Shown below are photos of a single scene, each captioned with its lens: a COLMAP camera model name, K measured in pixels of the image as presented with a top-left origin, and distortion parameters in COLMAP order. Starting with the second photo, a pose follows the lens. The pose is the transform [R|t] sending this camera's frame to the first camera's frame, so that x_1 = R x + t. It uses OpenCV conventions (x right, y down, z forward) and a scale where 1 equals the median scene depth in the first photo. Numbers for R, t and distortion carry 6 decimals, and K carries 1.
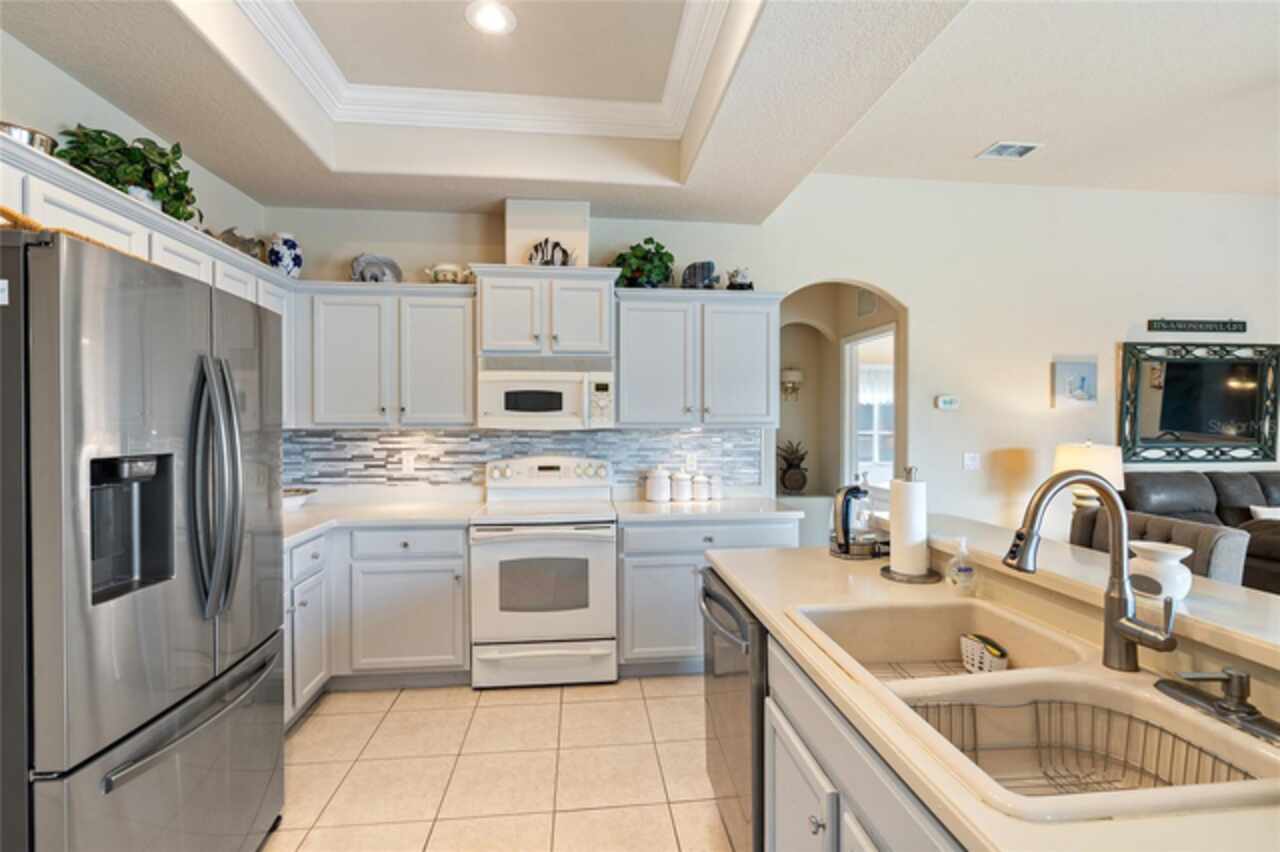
lens RADIAL K [[588.3, 0, 645.8], [0, 588.3, 427.7], [0, 0, 1]] dist [-0.007504, 0.003085]
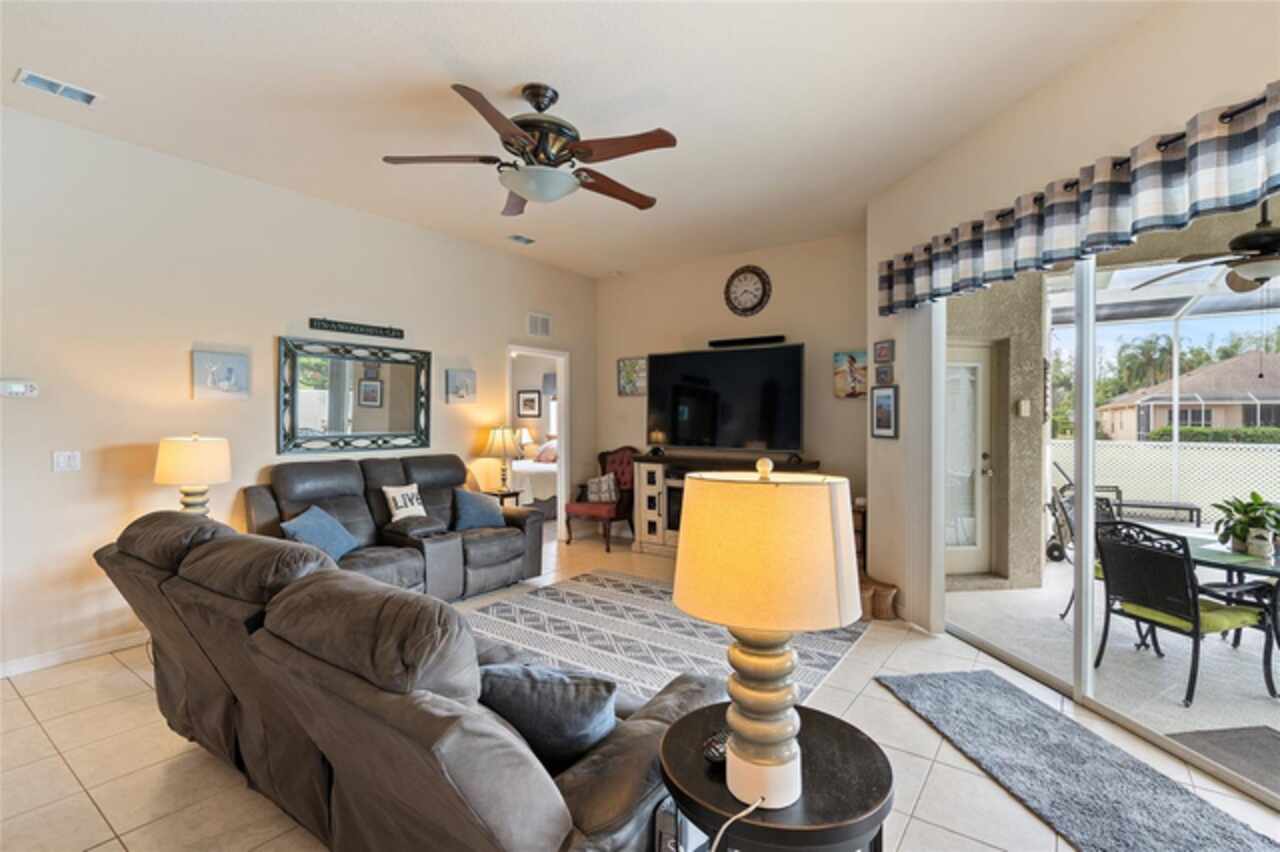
lens RADIAL K [[588.3, 0, 633.0], [0, 588.3, 424.2], [0, 0, 1]] dist [-0.007504, 0.003085]
pose [[0.682175, -0.008412, 0.731140, 0.490364], [0.009233, 0.999953, 0.002890, 0.009800], [-0.731130, 0.004779, 0.682221, -0.148908]]
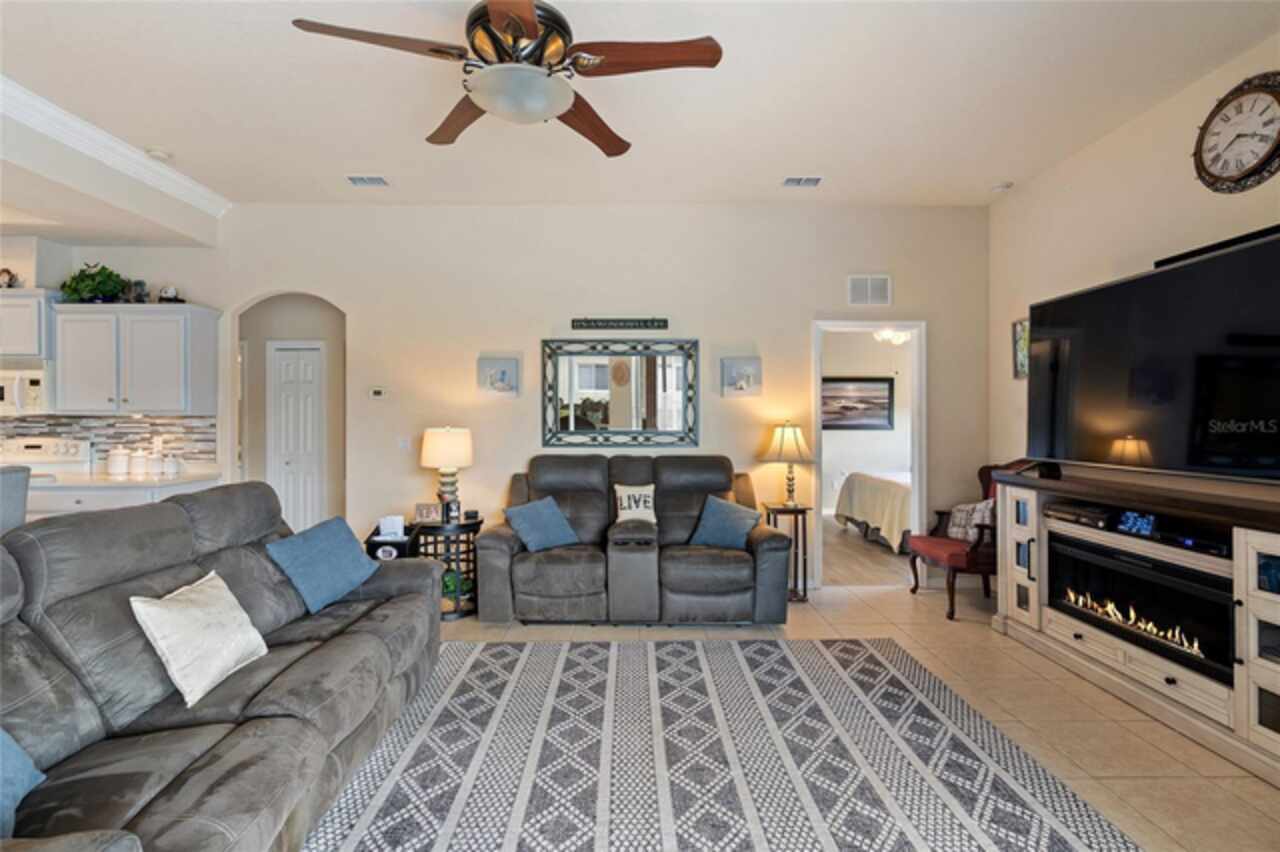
lens RADIAL K [[588.3, 0, 641.2], [0, 588.3, 420.6], [0, 0, 1]] dist [-0.007504, 0.003085]
pose [[0.994443, -0.000485, -0.105279, 1.130210], [-0.001215, 0.999870, -0.016087, 0.027904], [0.105273, 0.016126, 0.994313, -0.101924]]
